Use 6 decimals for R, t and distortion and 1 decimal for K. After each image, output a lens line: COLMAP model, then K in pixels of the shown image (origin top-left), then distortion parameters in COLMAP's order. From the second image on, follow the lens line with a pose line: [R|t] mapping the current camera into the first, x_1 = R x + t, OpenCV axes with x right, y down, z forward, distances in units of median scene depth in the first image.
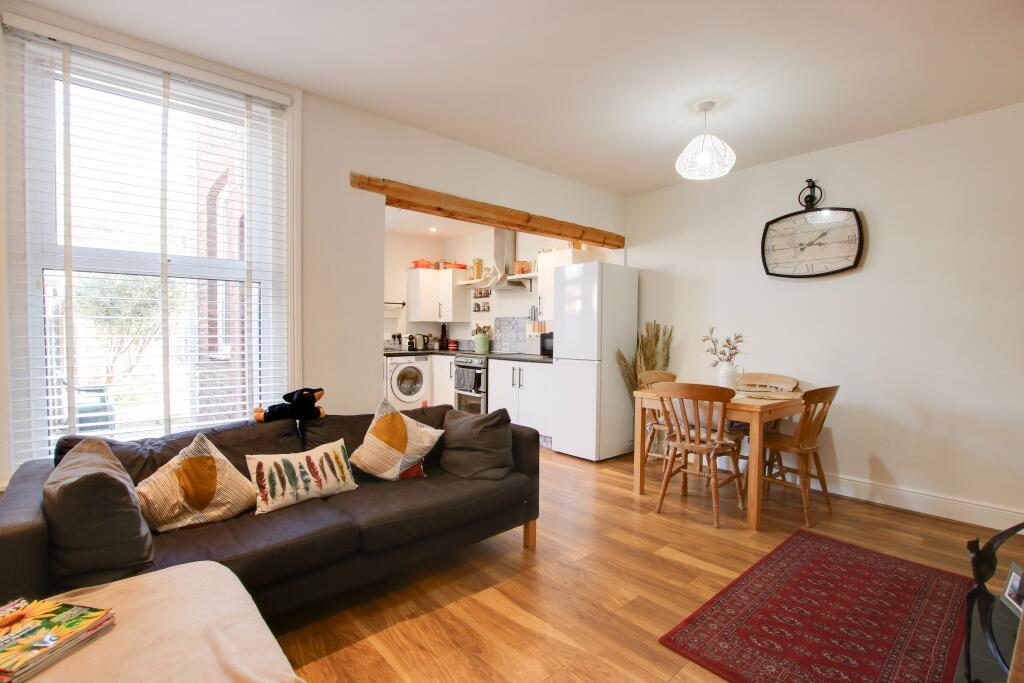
lens RADIAL K [[482.5, 0, 515.1], [0, 482.5, 337.6], [0, 0, 1]] dist [-0.026167, -0.000338]
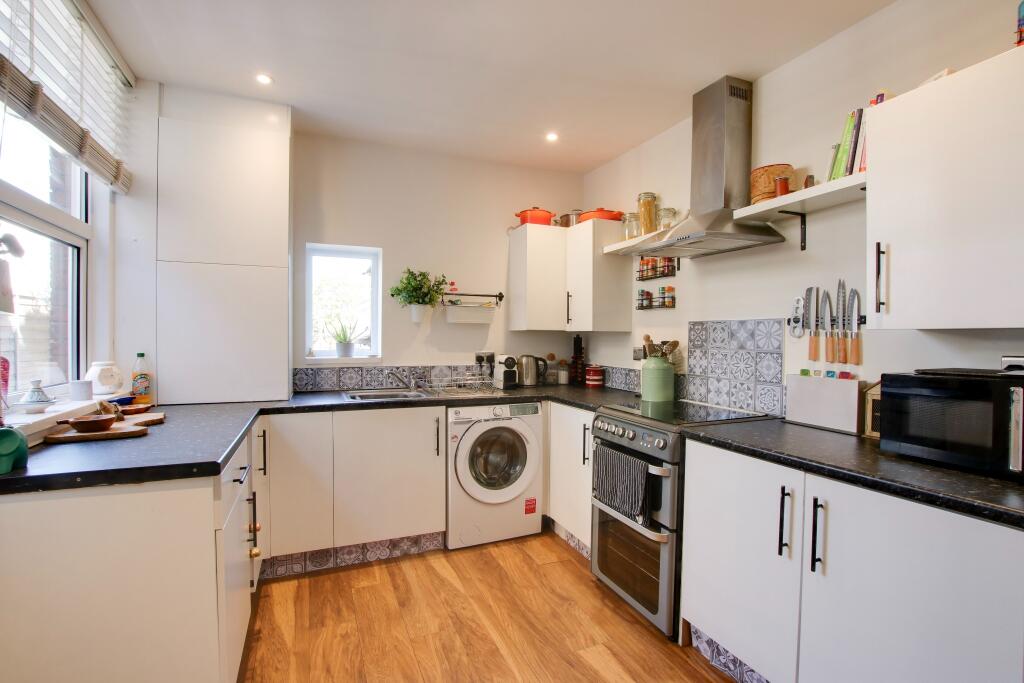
lens RADIAL K [[482.5, 0, 519.1], [0, 482.5, 339.3], [0, 0, 1]] dist [-0.026167, -0.000338]
pose [[0.950849, 0.004670, -0.309620, -0.052283], [-0.006717, 0.999962, -0.005546, -0.021638], [0.309583, 0.007353, 0.950844, 0.530944]]
